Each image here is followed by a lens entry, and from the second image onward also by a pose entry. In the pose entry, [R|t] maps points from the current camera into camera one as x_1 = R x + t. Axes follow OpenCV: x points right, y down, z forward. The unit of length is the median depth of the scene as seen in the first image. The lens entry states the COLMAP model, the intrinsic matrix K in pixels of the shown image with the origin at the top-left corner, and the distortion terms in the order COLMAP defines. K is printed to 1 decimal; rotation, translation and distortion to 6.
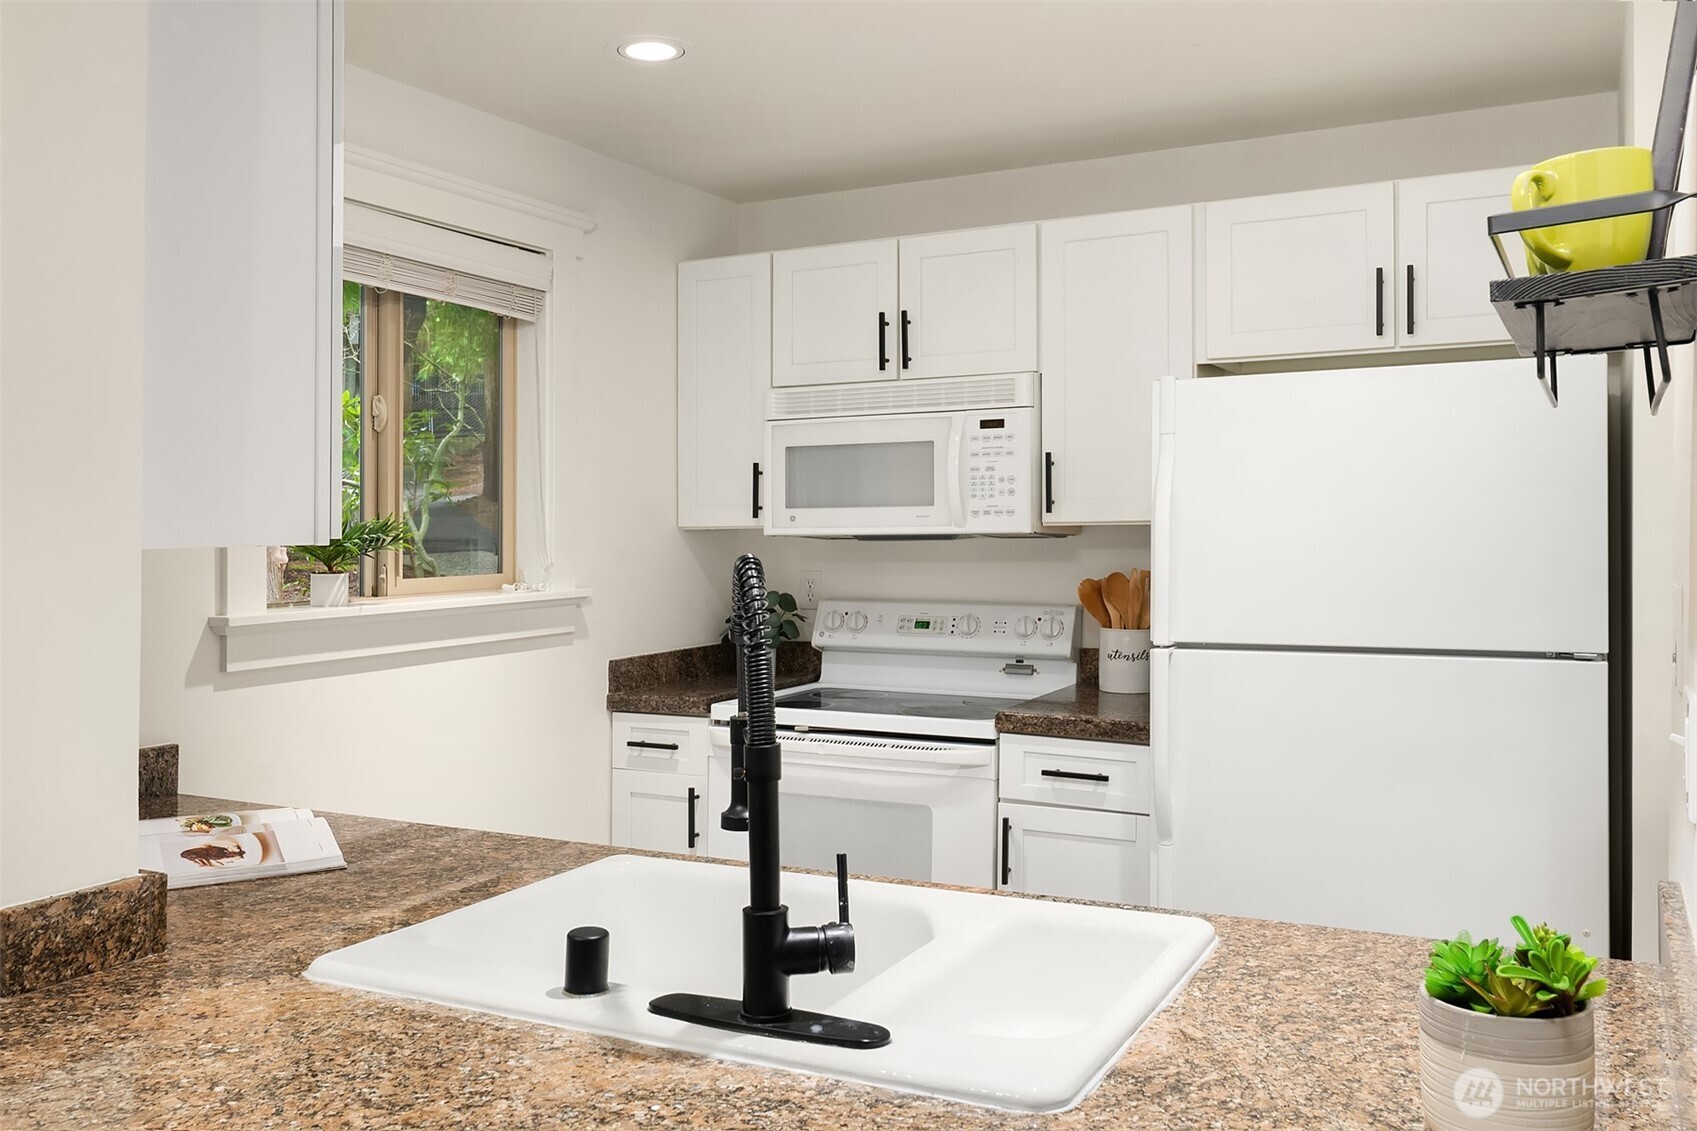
lens RADIAL K [[1403.1, 0, 848.5], [0, 1403.1, 565.5], [0, 0, 1]] dist [0.000595, 0.000392]
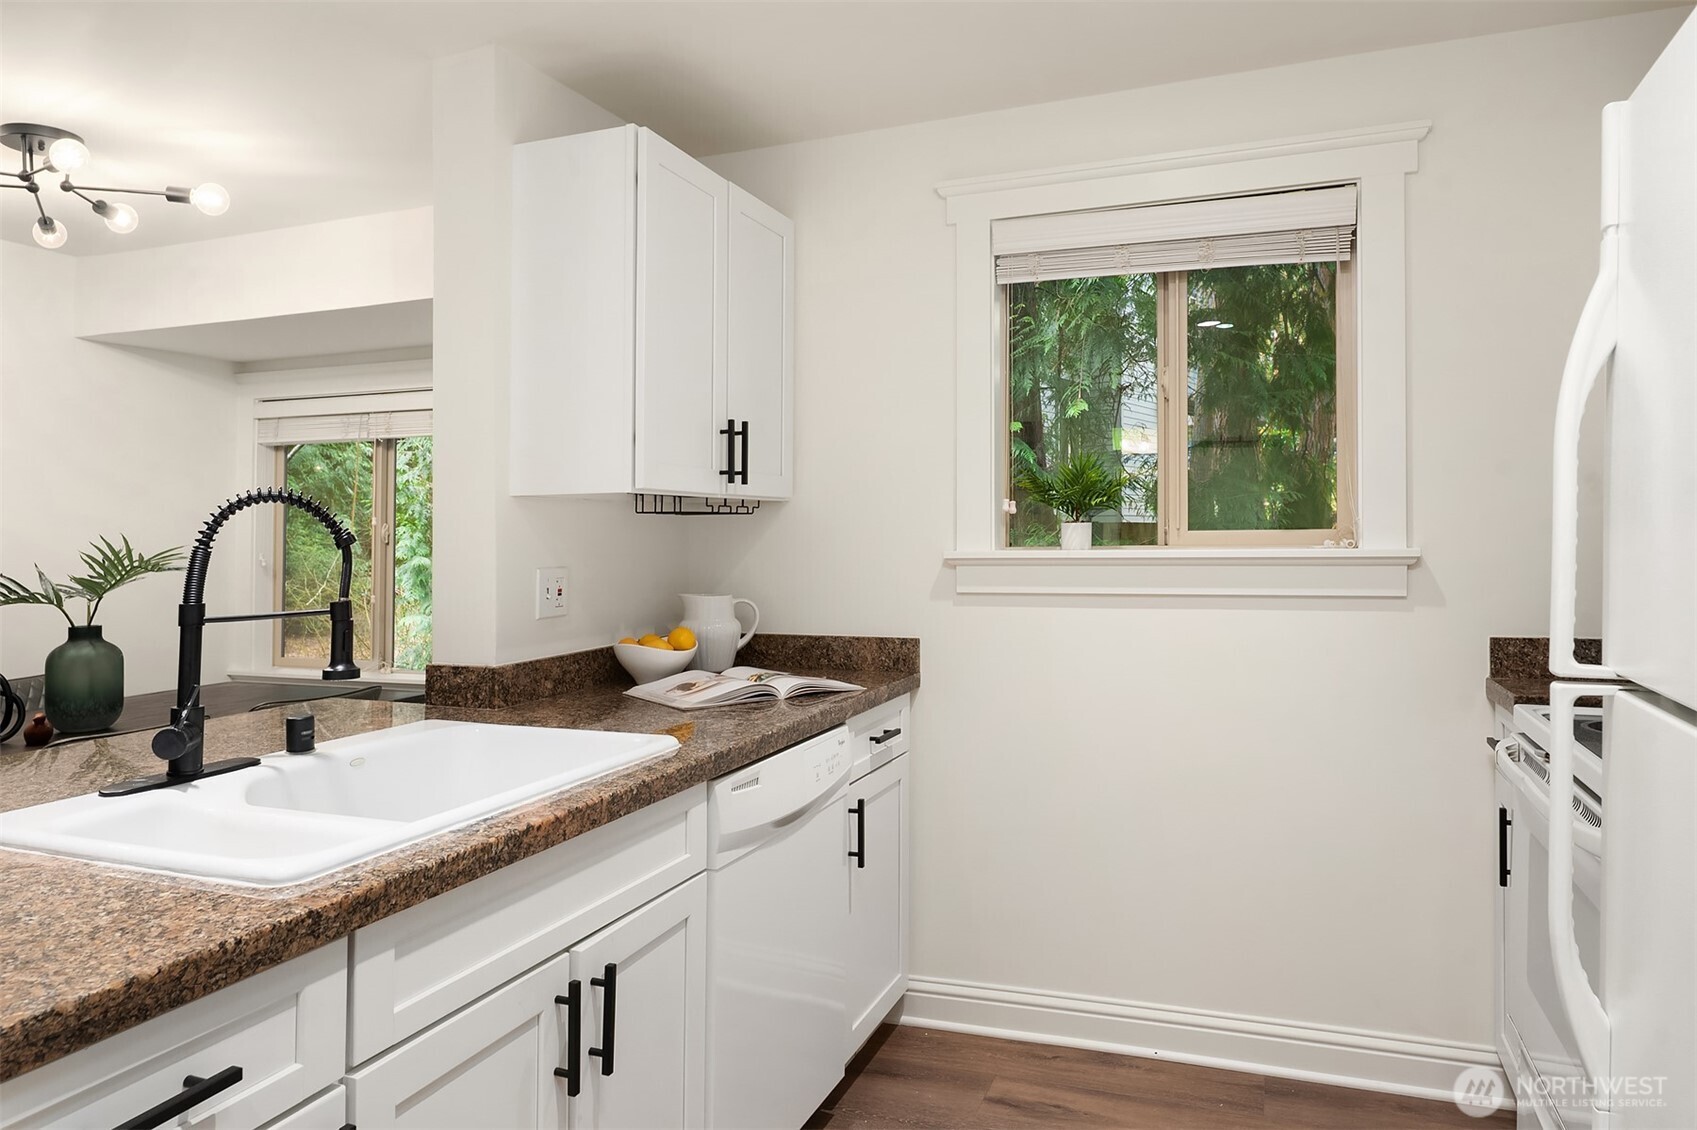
lens RADIAL K [[1116.0, 0, 856.1], [0, 1116.0, 511.5], [0, 0, 1]] dist [-0.001281, -0.001201]
pose [[0.117357, -0.007064, -0.993065, 0.467655], [-0.018932, 0.999777, -0.009349, 0.007206], [0.992909, 0.019898, 0.117197, 0.580081]]
